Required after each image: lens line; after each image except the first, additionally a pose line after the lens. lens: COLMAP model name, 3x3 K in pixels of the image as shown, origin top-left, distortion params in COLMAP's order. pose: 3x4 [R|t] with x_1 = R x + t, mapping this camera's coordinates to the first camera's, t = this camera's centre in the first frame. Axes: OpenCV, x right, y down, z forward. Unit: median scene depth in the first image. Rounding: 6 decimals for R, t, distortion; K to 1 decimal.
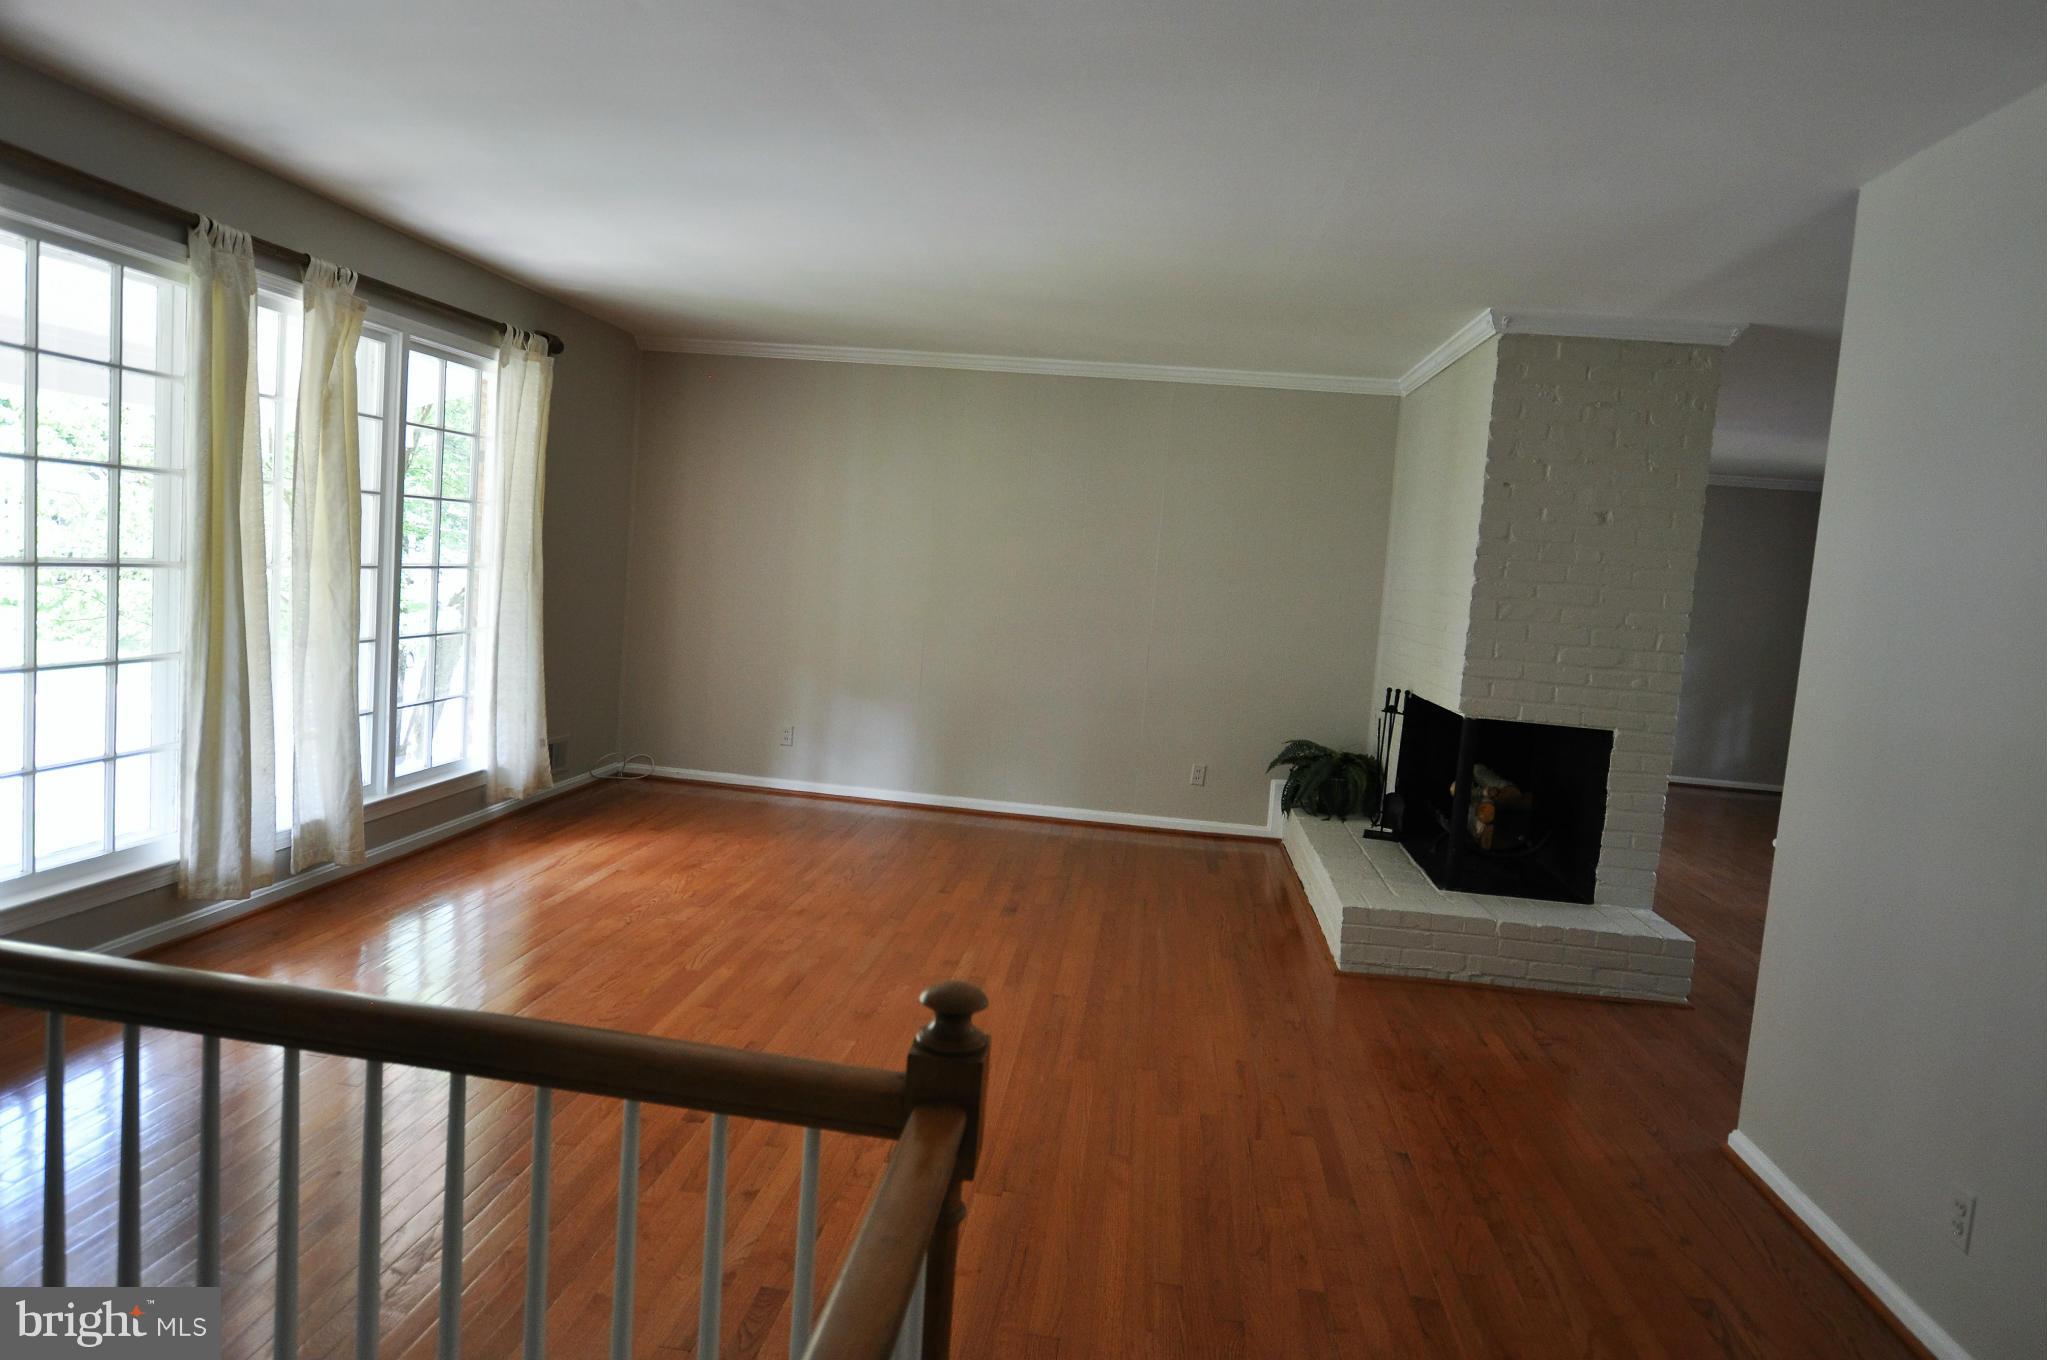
lens RADIAL K [[1319.1, 0, 1116.3], [0, 1319.1, 684.8], [0, 0, 1]] dist [-0.015413, 0.004721]
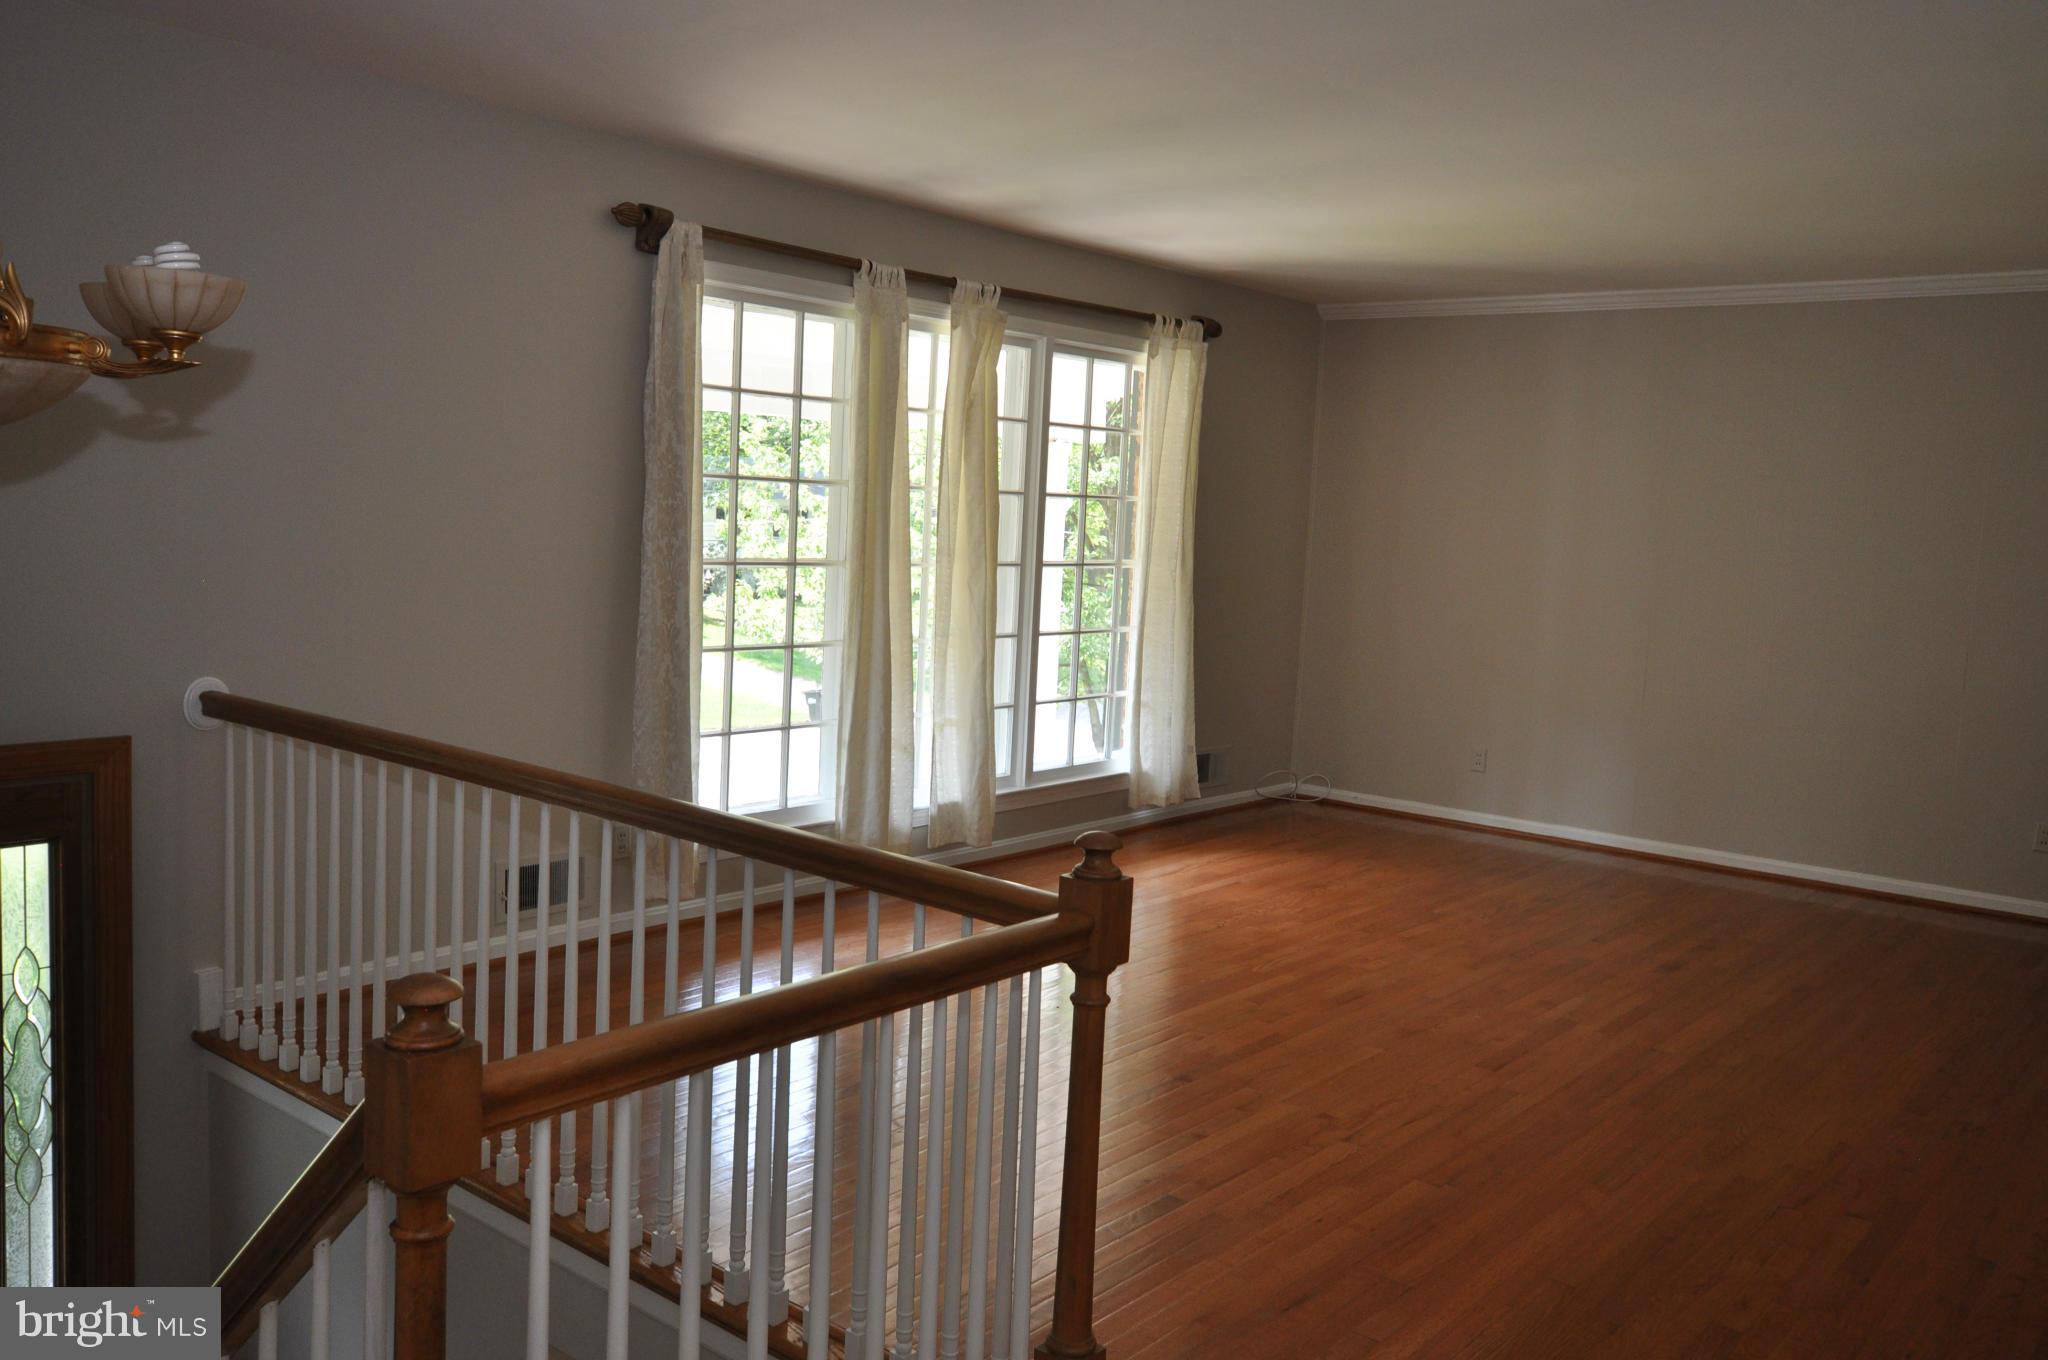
lens RADIAL K [[1625.1, 0, 1024.0], [0, 1625.1, 680.0], [0, 0, 1]] dist [-0.007928, 0.000868]
pose [[0.849132, 0.017585, -0.527888, 0.129561], [-0.027067, 0.999581, -0.010240, 0.015120], [0.527487, 0.022983, 0.849252, -0.091595]]
